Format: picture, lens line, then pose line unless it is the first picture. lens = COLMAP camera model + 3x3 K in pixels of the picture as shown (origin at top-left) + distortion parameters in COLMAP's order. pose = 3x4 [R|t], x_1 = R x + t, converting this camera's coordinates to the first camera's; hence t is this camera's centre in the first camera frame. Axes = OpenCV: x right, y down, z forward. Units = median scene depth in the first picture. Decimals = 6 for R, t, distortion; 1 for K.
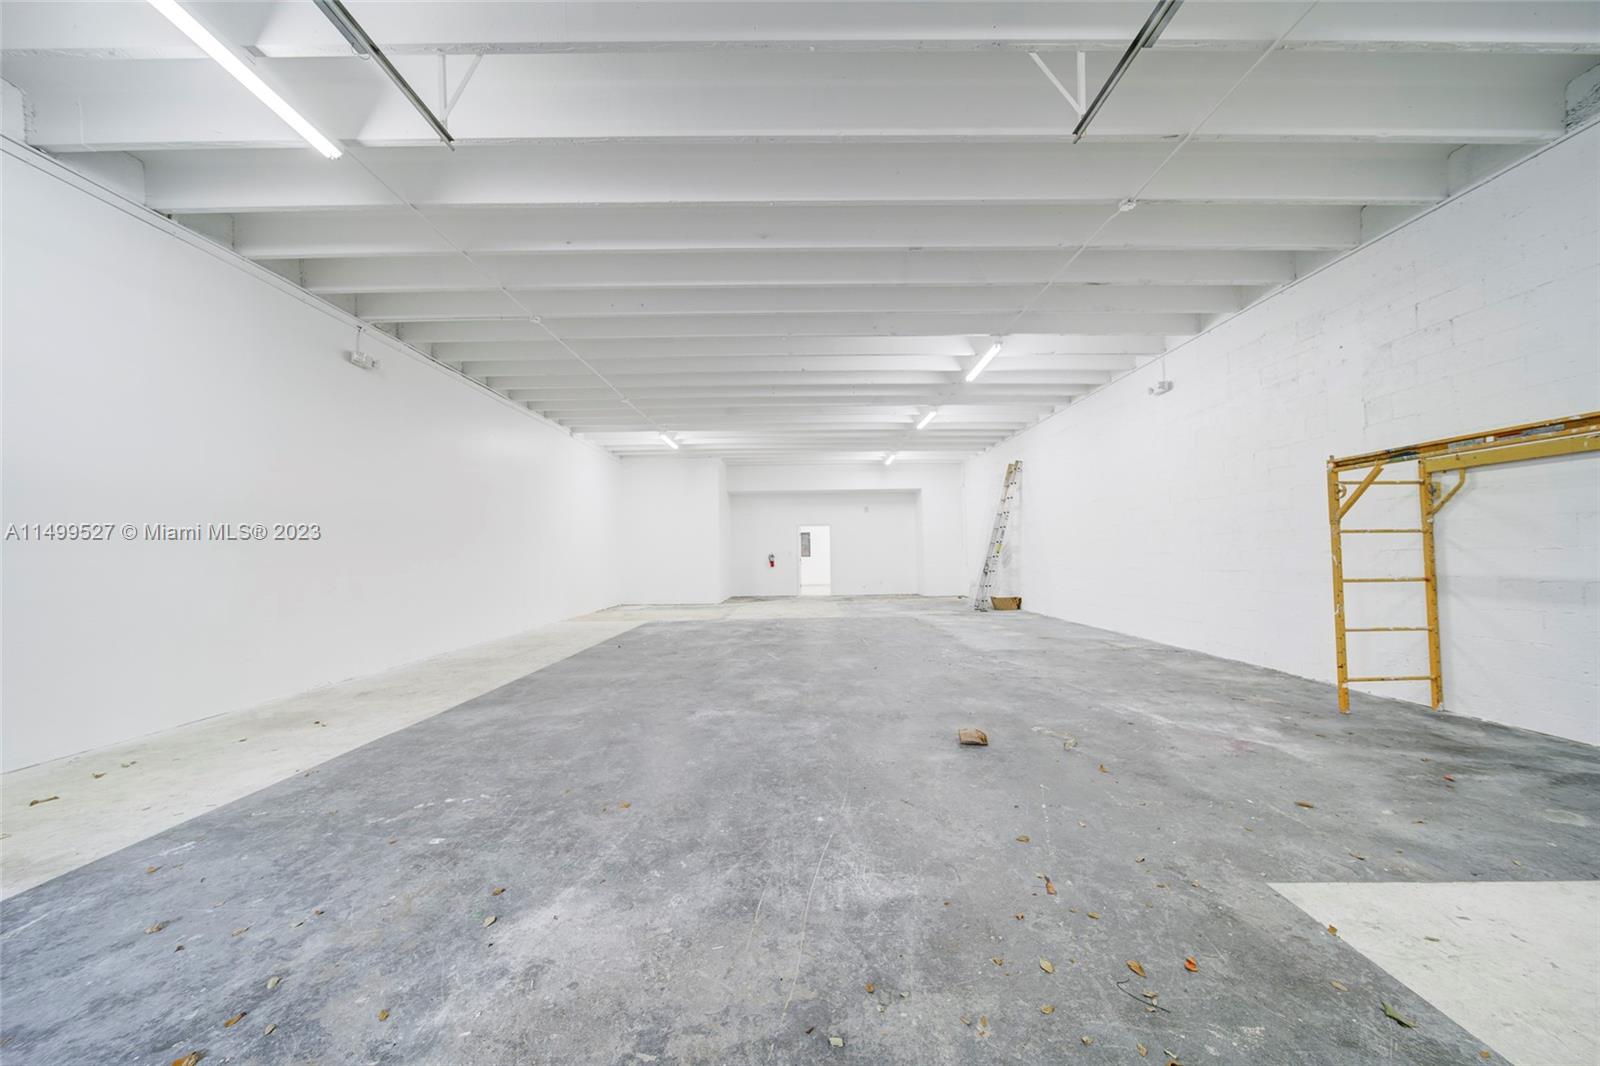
lens RADIAL K [[565.0, 0, 799.3], [0, 565.0, 537.4], [0, 0, 1]] dist [0.000170, -0.001067]
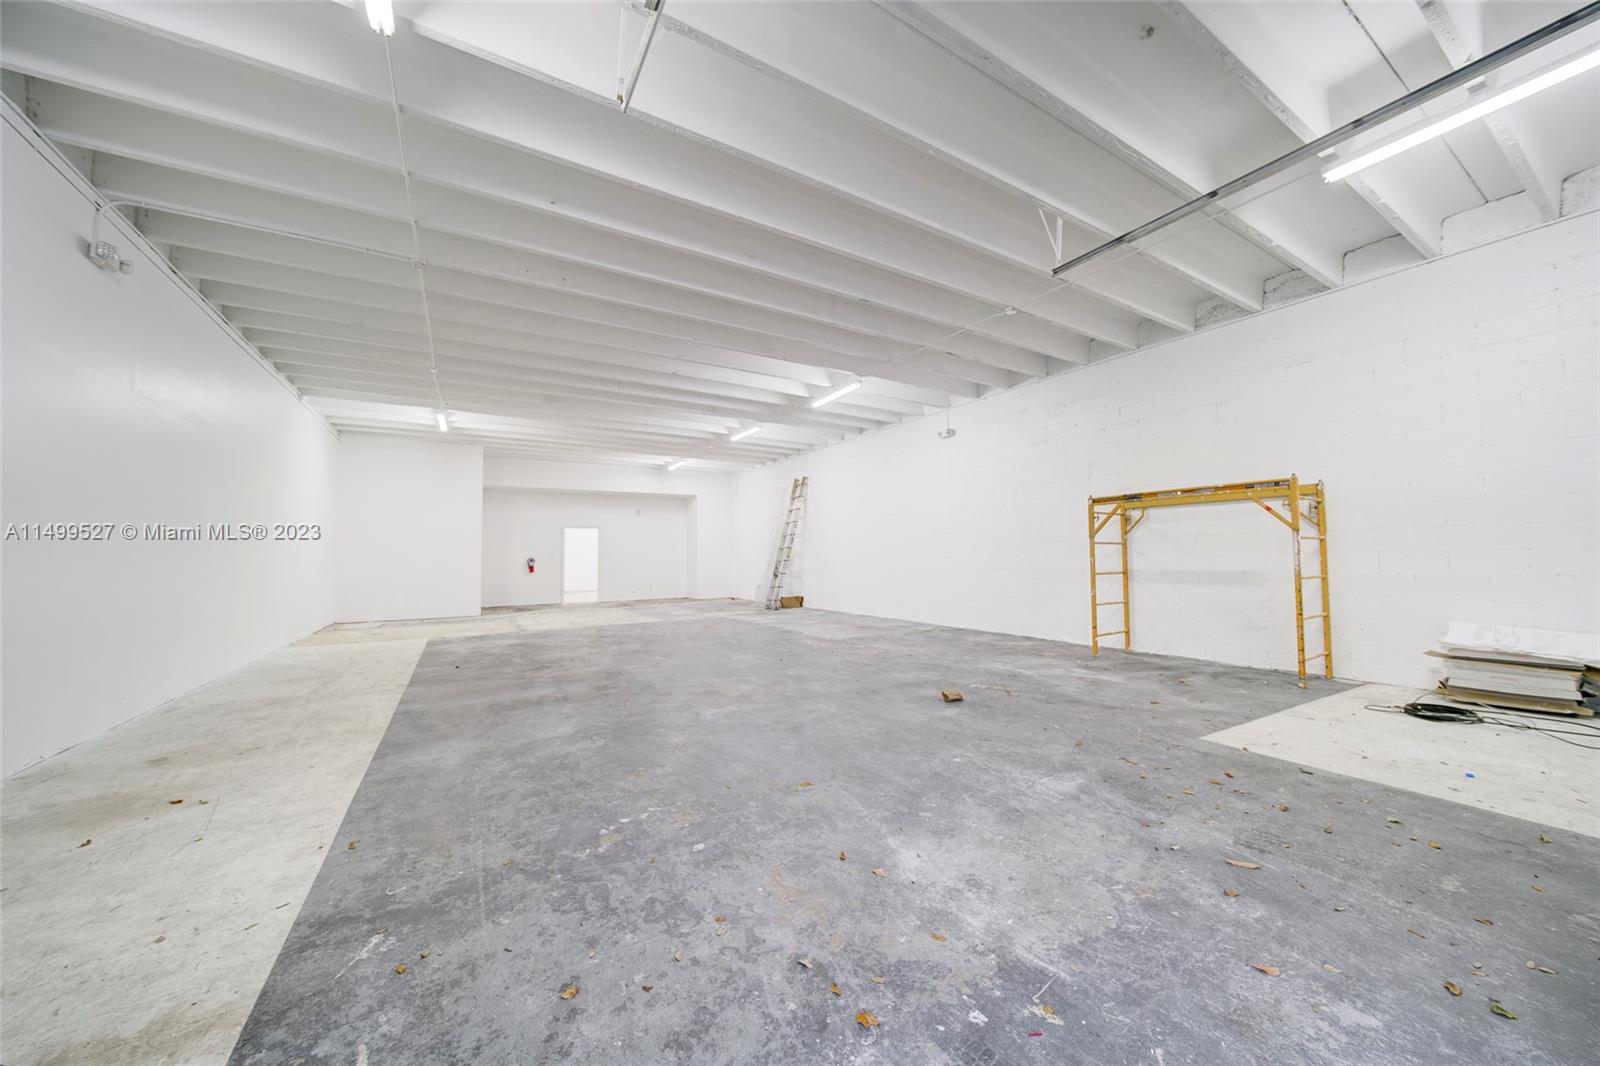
lens RADIAL K [[565.0, 0, 802.5], [0, 565.0, 537.9], [0, 0, 1]] dist [0.000170, -0.001067]
pose [[0.861485, 0.021620, 0.507323, -0.572905], [-0.016982, 0.999761, -0.013769, 0.011079], [-0.507499, 0.003247, 0.861646, 0.043918]]
